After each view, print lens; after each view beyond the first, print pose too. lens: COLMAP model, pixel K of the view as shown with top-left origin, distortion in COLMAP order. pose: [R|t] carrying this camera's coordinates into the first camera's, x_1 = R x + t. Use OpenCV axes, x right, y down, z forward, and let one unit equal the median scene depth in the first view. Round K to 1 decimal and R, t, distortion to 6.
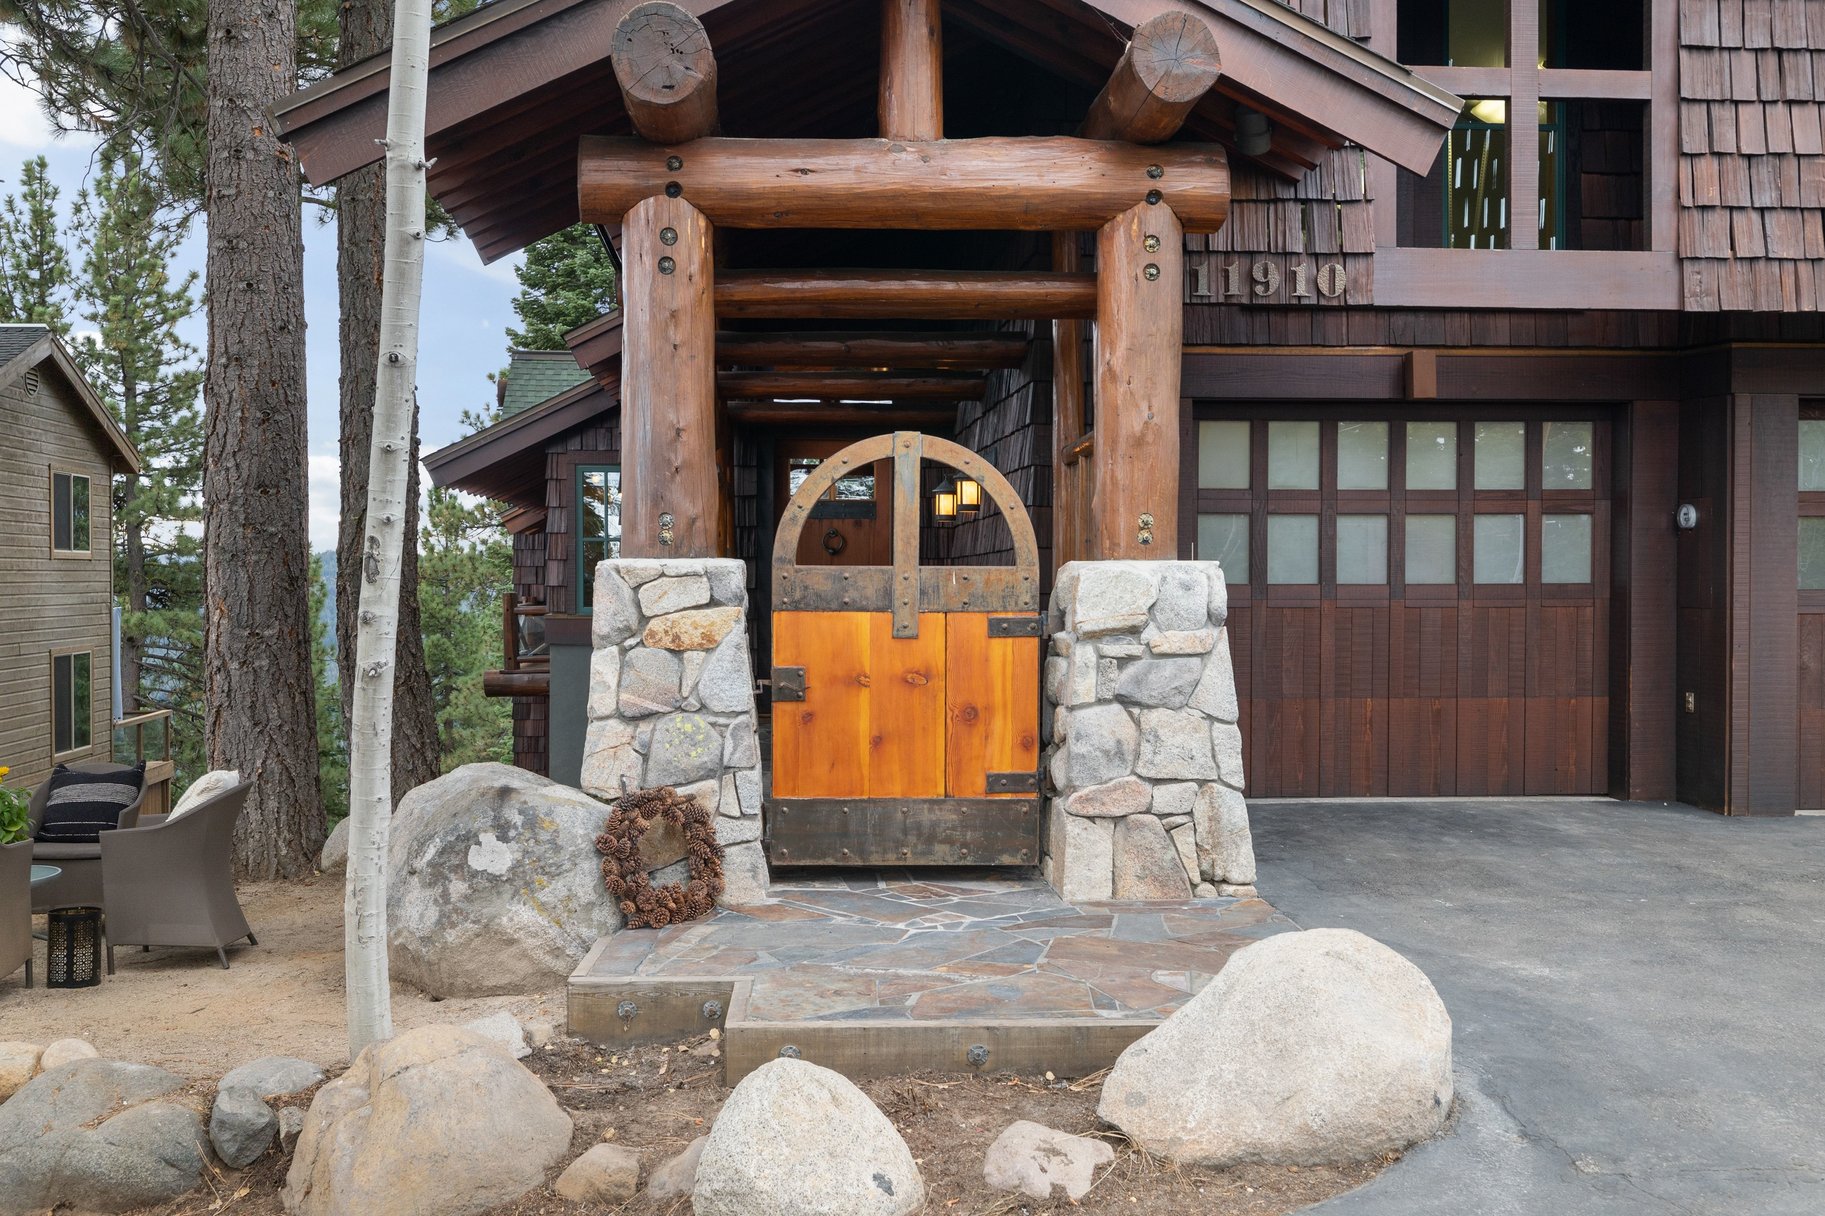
lens RADIAL K [[1501.2, 0, 913.4], [0, 1501.2, 609.5], [0, 0, 1]] dist [0.010325, -0.018430]
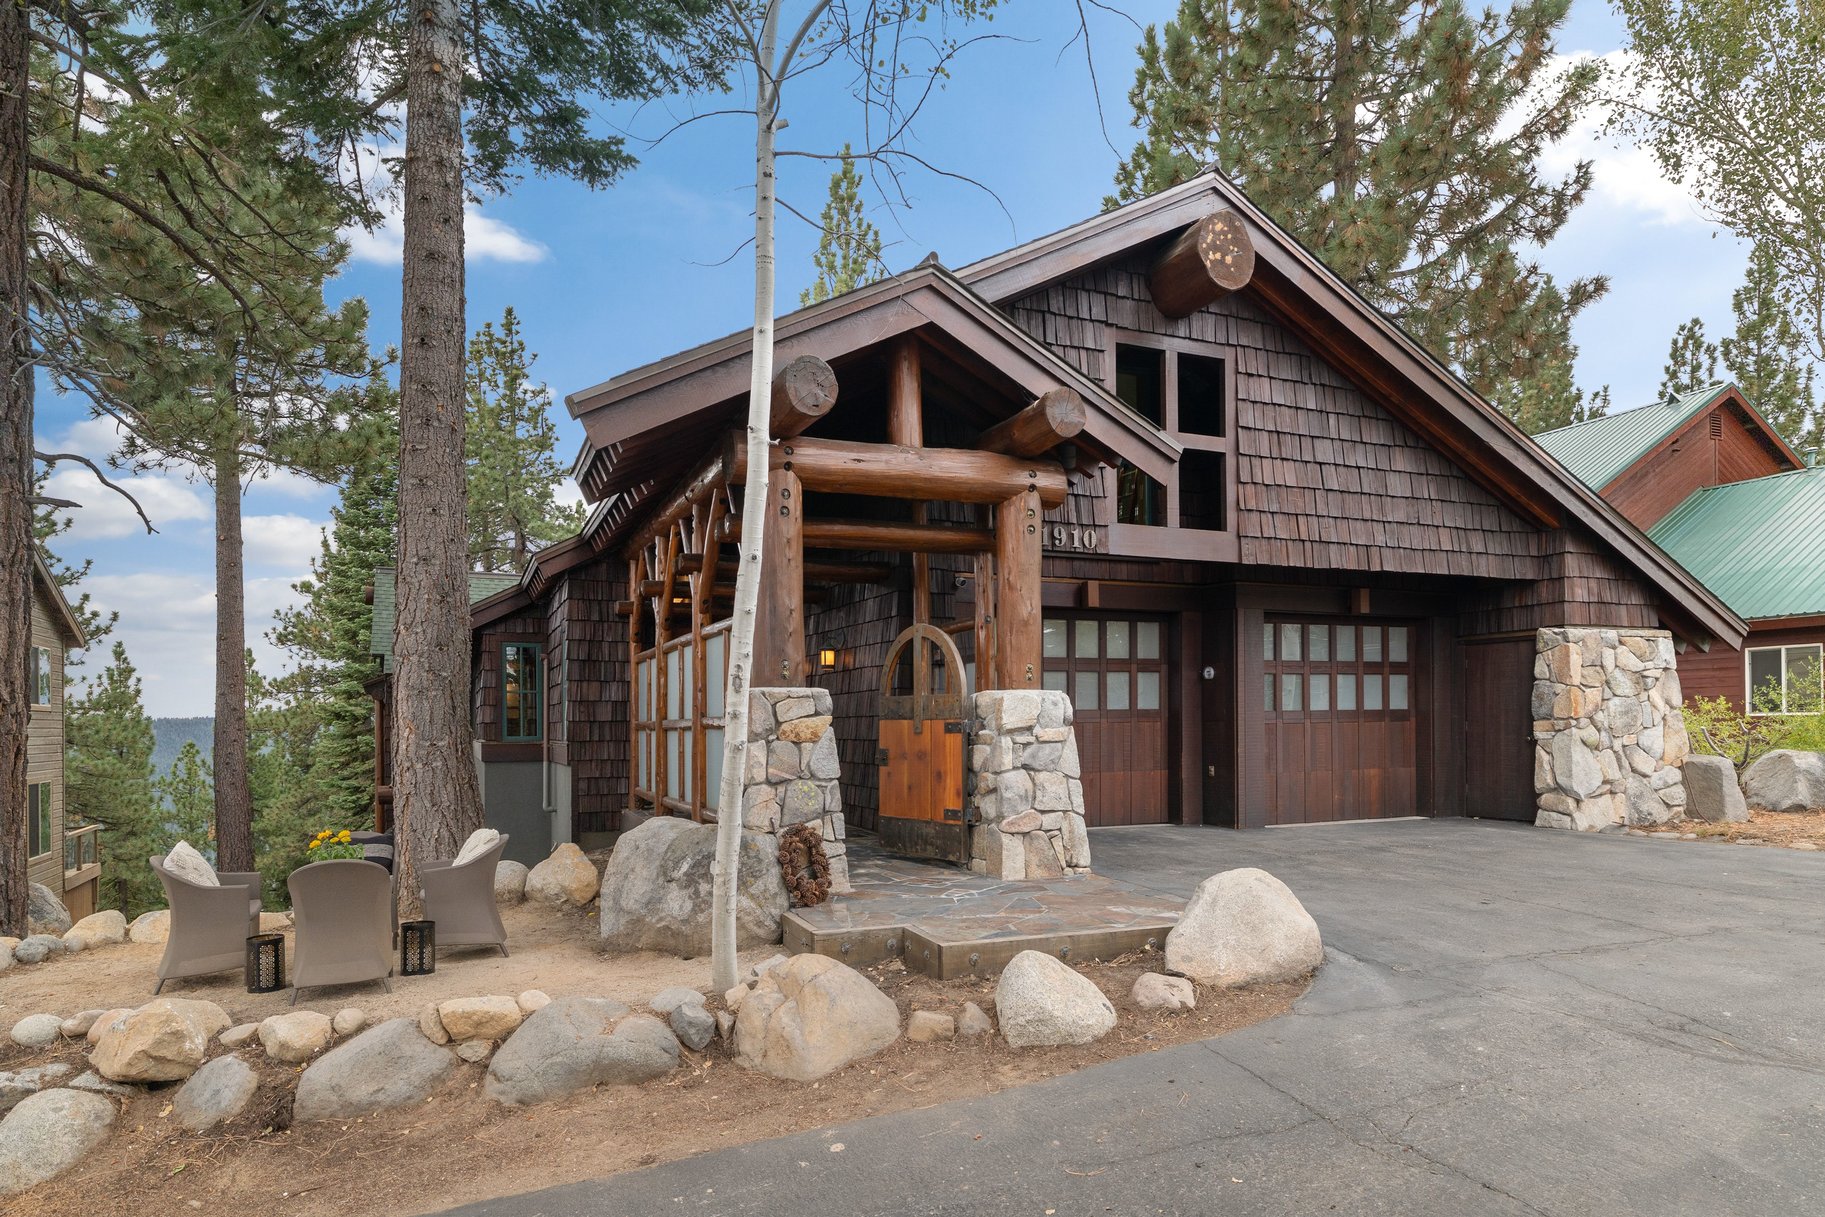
lens RADIAL K [[957.3, 0, 822.3], [0, 957.3, 737.1], [0, 0, 1]] dist [0.004378, -0.000225]
pose [[0.957975, -0.014541, 0.286483, -0.418574], [0.018410, 0.999772, -0.010818, 0.032255], [-0.286260, 0.015637, 0.958024, -0.023324]]
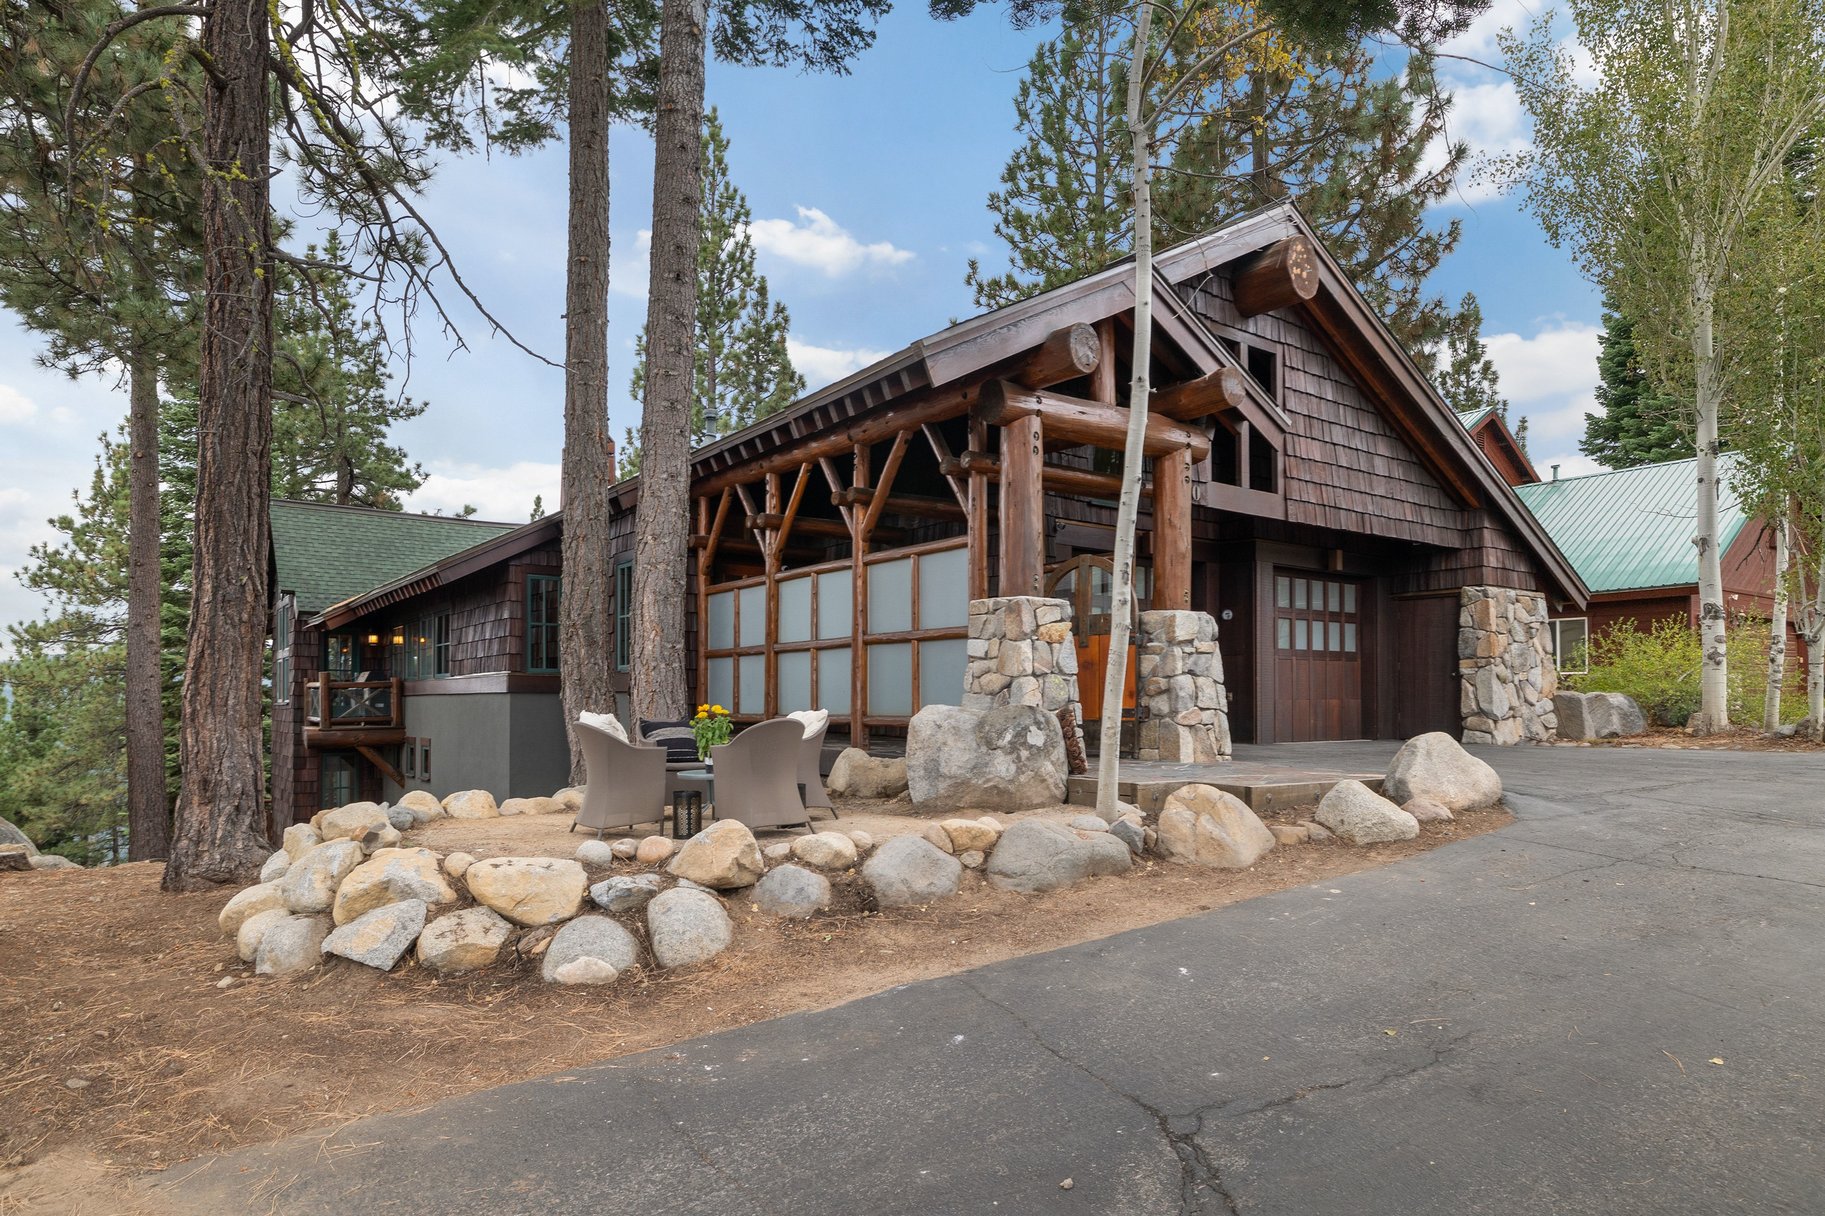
lens RADIAL K [[966.0, 0, 839.7], [0, 966.0, 695.1], [0, 0, 1]] dist [0.006206, 0.000020]
pose [[0.879207, -0.000338, 0.476440, -0.982477], [0.010642, 0.999764, -0.018929, 0.114556], [-0.476322, 0.021713, 0.879003, 0.004825]]
